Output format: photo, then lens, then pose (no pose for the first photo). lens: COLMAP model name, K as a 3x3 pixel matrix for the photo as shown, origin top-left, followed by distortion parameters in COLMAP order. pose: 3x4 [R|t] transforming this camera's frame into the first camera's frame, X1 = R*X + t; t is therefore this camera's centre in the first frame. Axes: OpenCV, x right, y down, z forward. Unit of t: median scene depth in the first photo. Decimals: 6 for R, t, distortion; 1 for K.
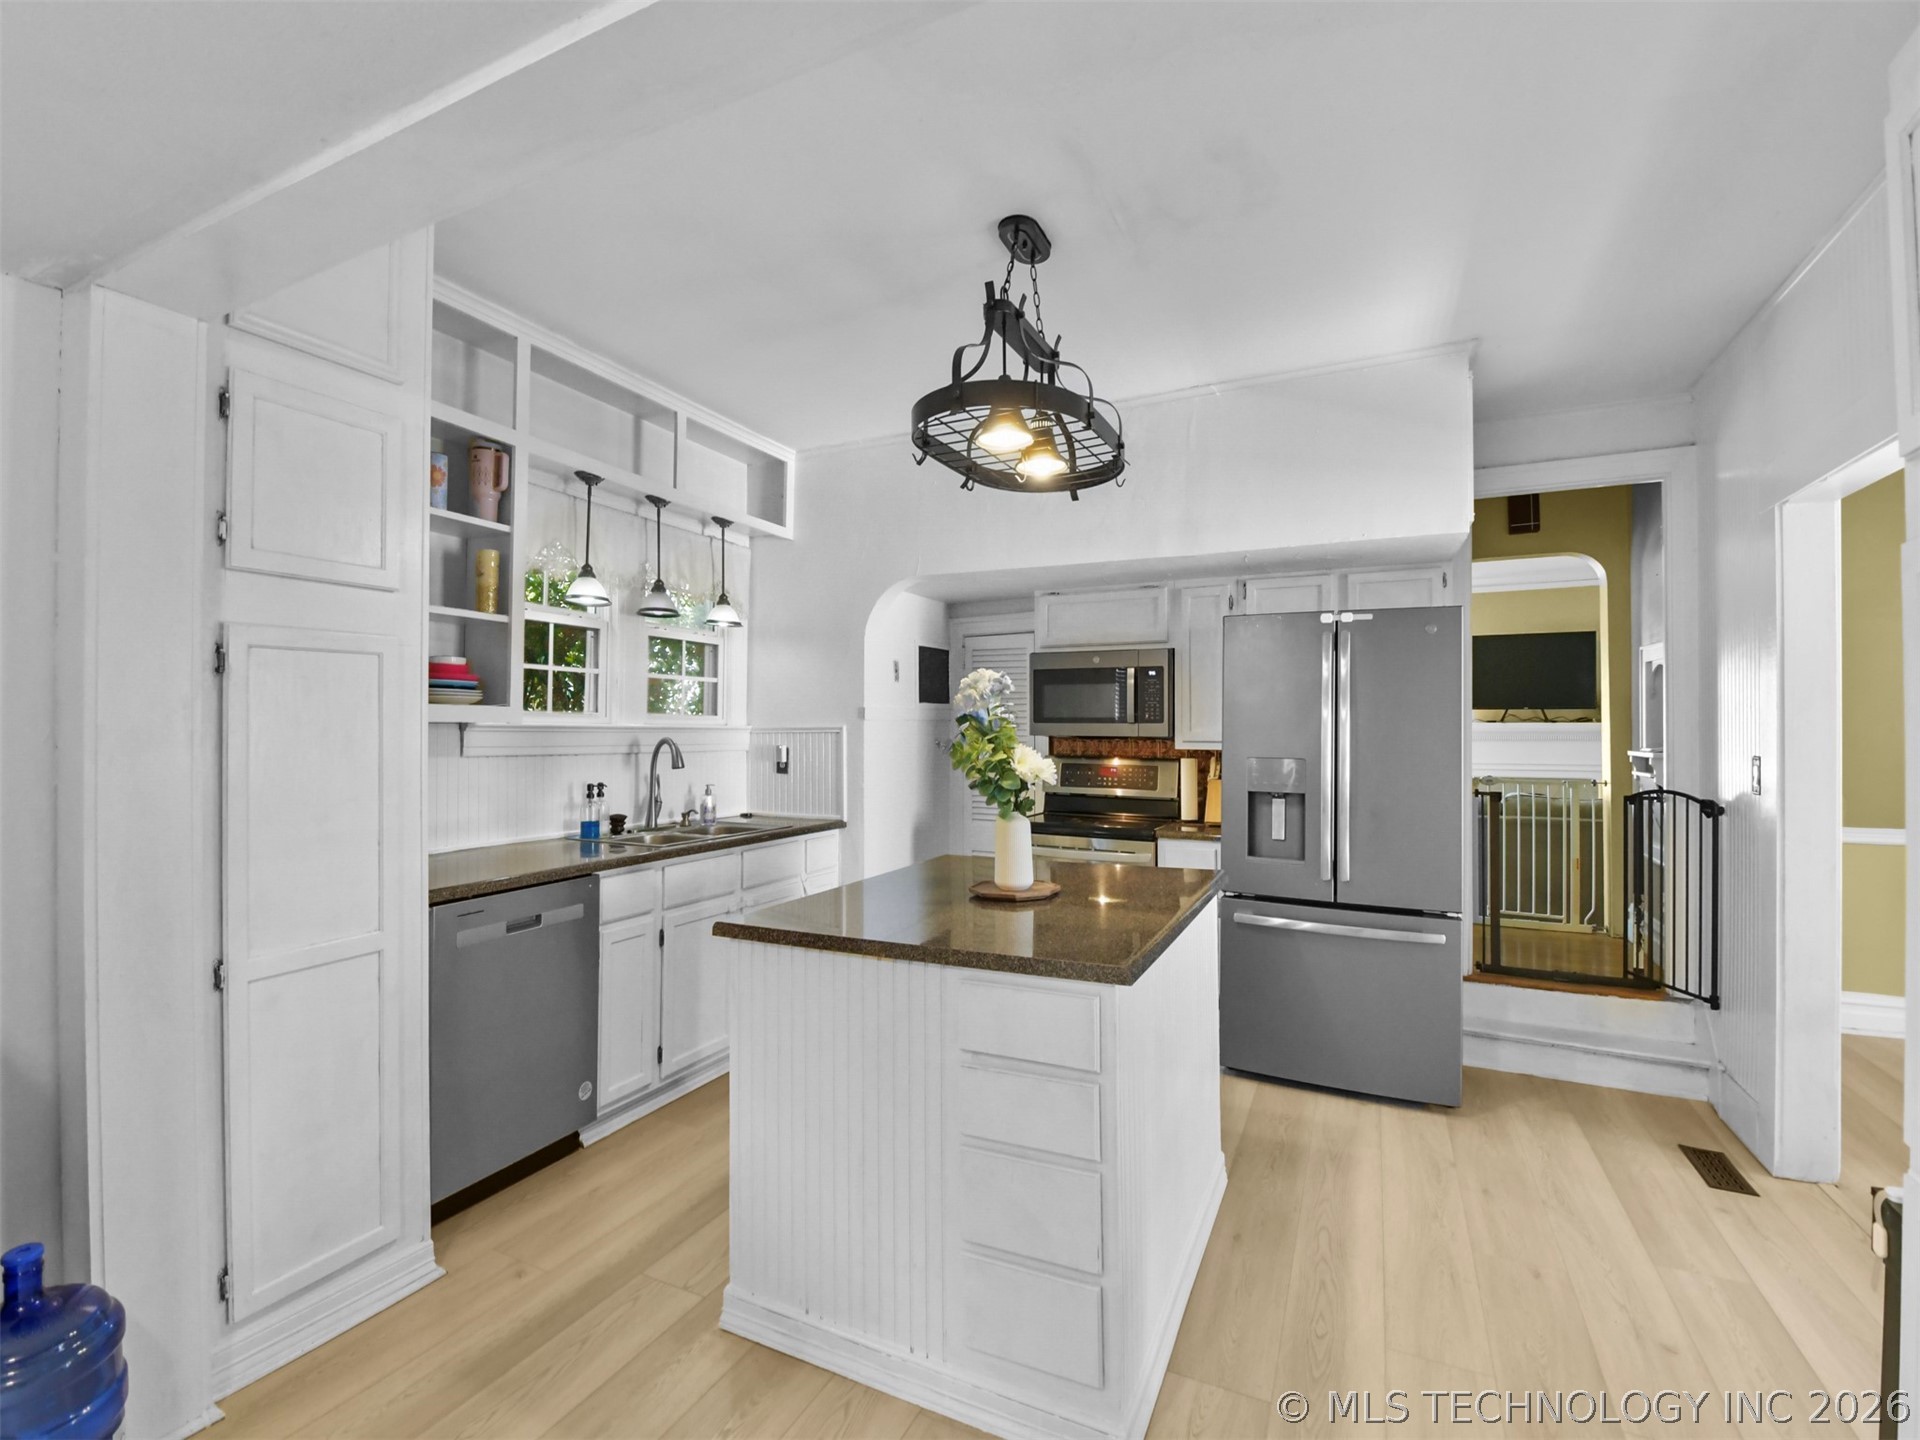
lens RADIAL K [[855.1, 0, 967.3], [0, 855.1, 714.4], [0, 0, 1]] dist [-0.004607, -0.005509]
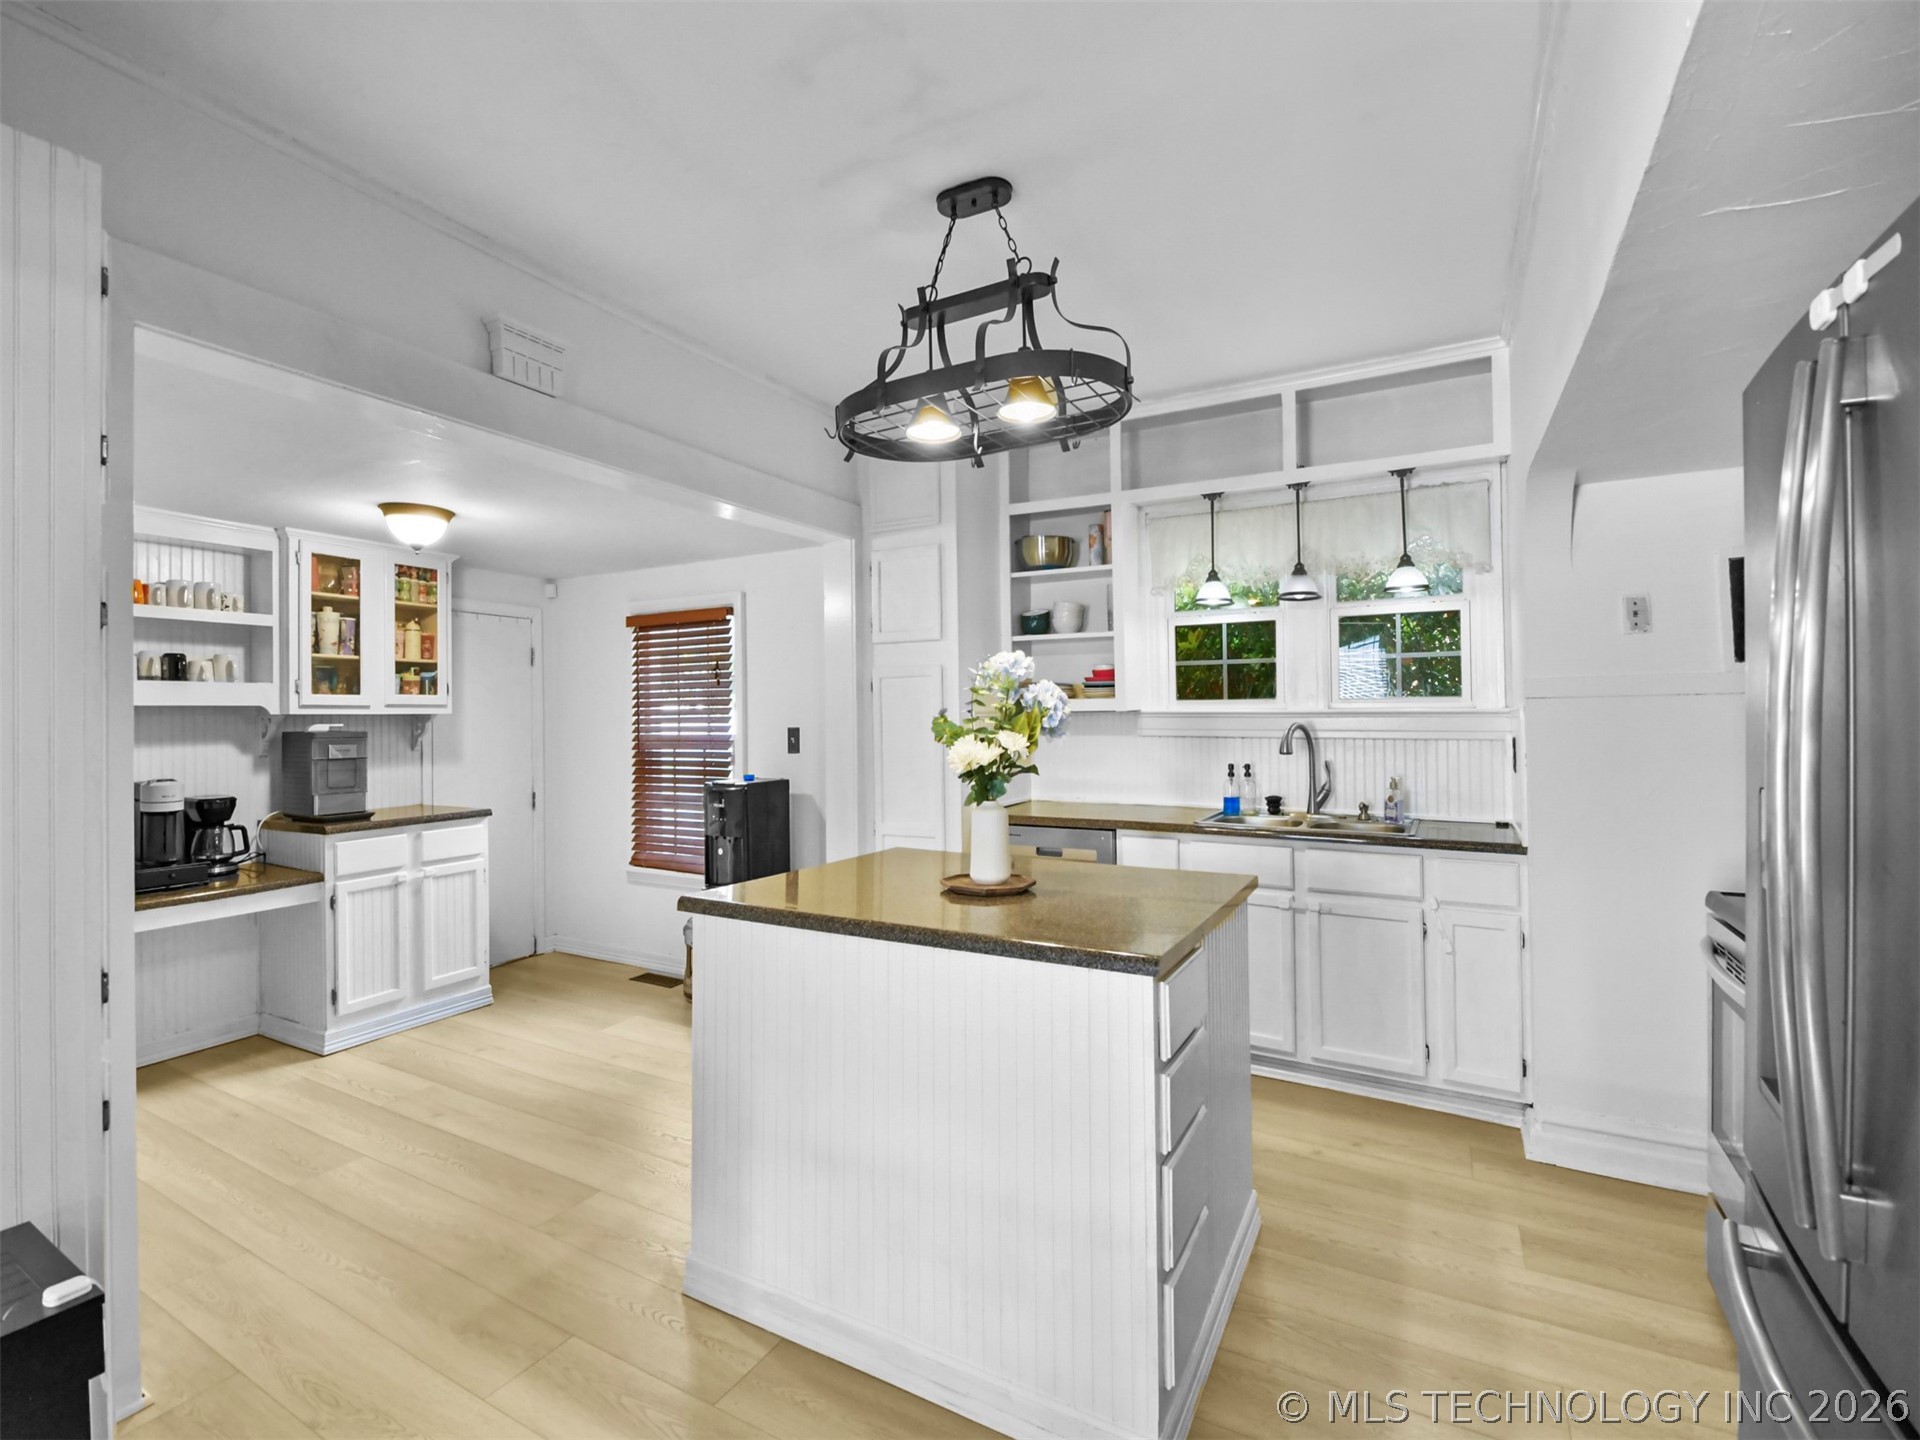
lens RADIAL K [[855.1, 0, 962.6], [0, 855.1, 710.6], [0, 0, 1]] dist [-0.004607, -0.005509]
pose [[-0.052623, -0.008883, -0.998575, 0.650761], [0.025190, 0.999630, -0.010220, 0.013493], [0.998297, -0.025692, -0.052380, 0.666520]]
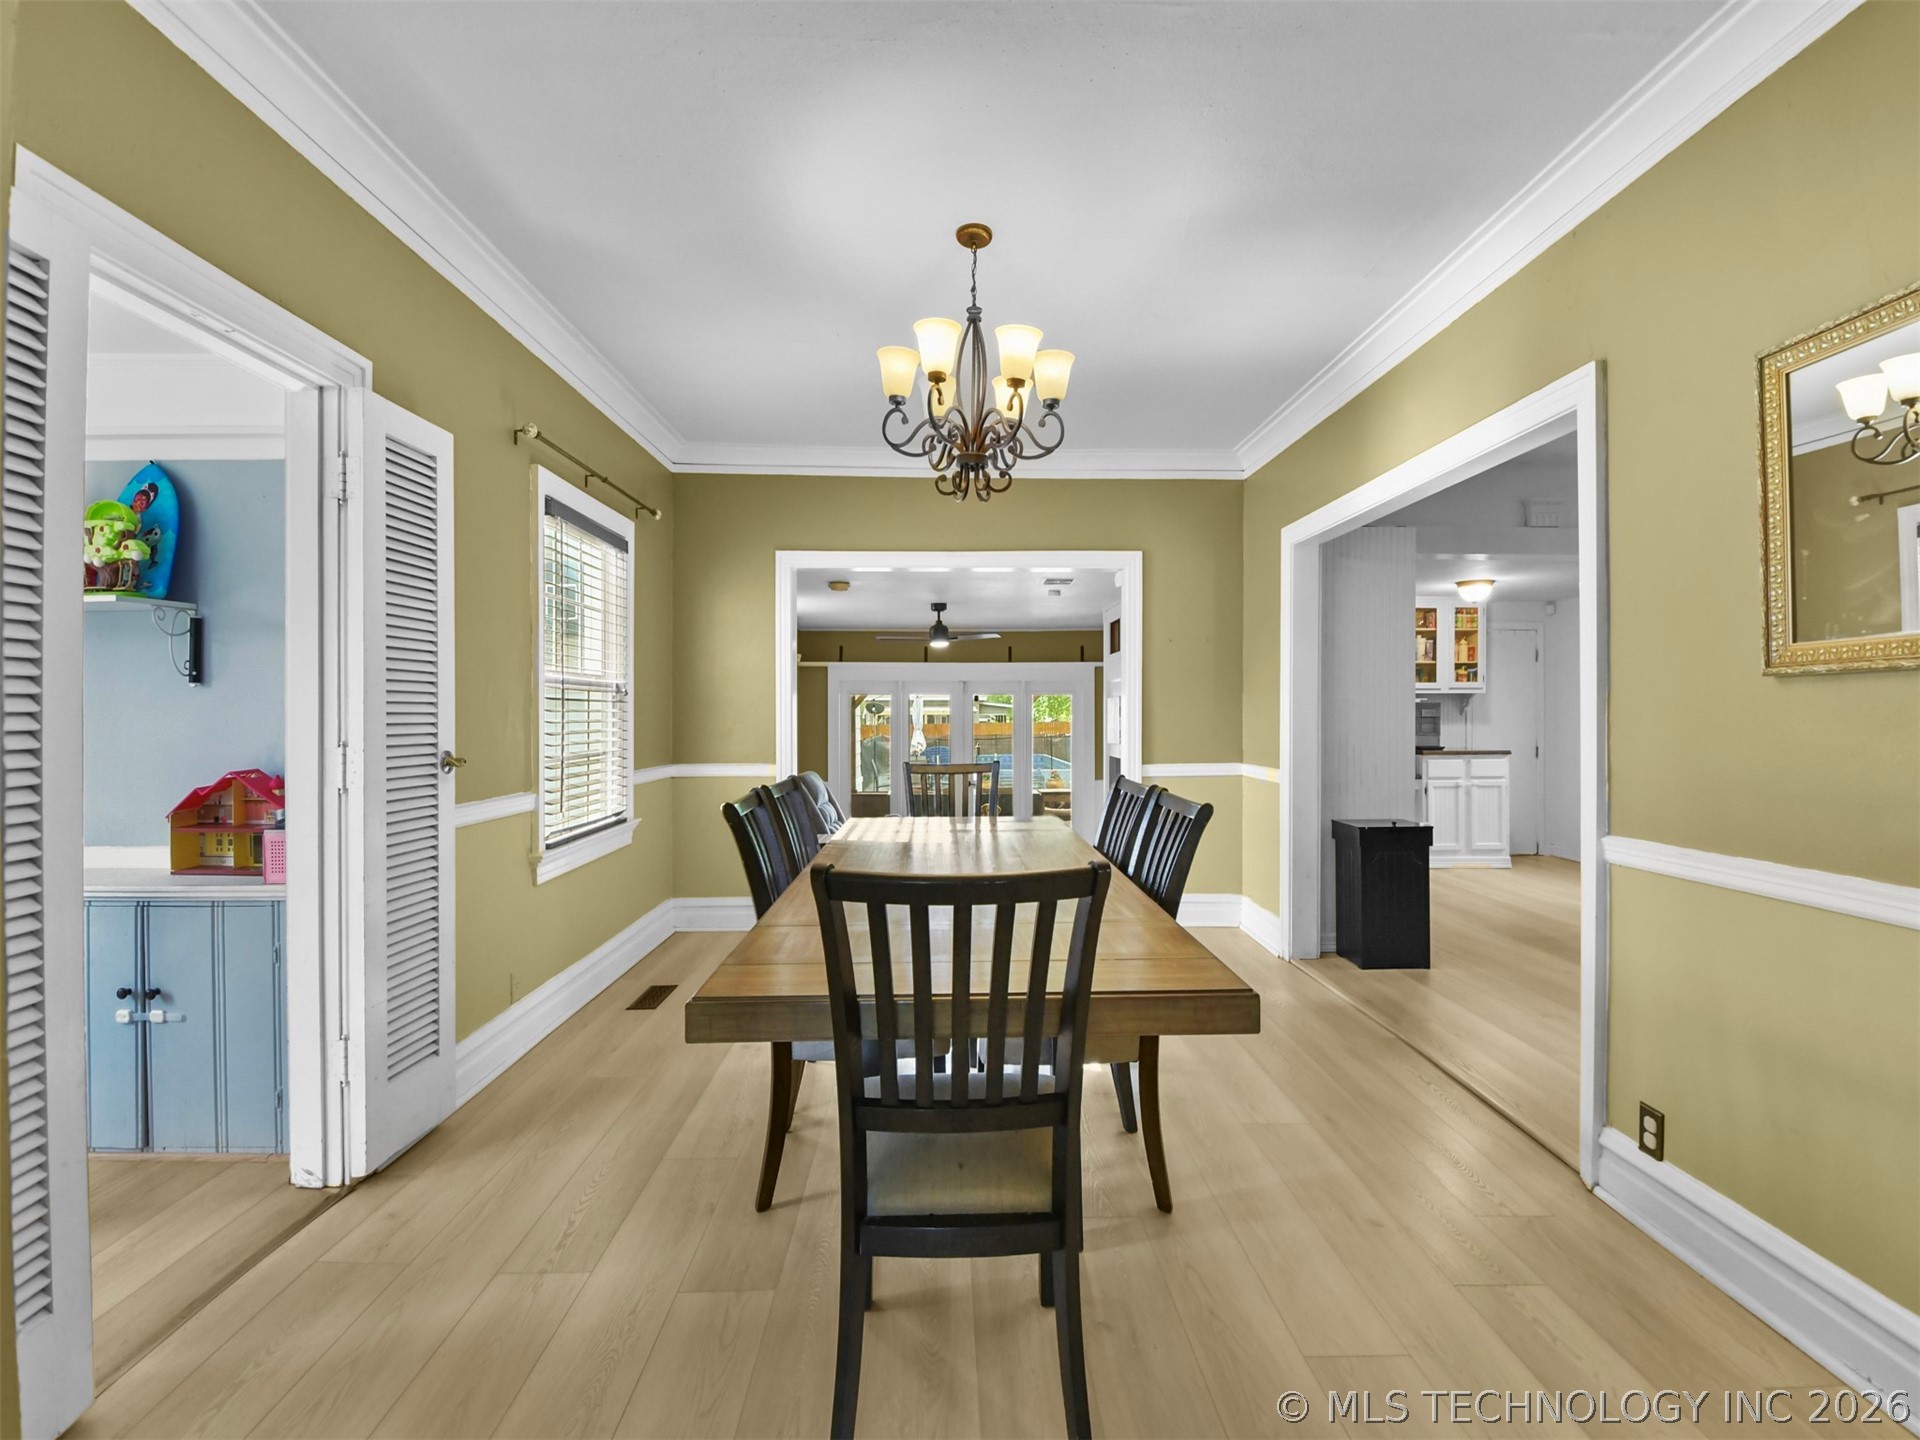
lens RADIAL K [[855.1, 0, 964.3], [0, 855.1, 717.0], [0, 0, 1]] dist [-0.004607, -0.005509]
pose [[-0.891568, 0.002337, -0.452881, 1.542259], [0.008151, 0.999908, -0.010887, 0.058662], [0.452814, -0.013398, -0.891504, 1.144438]]
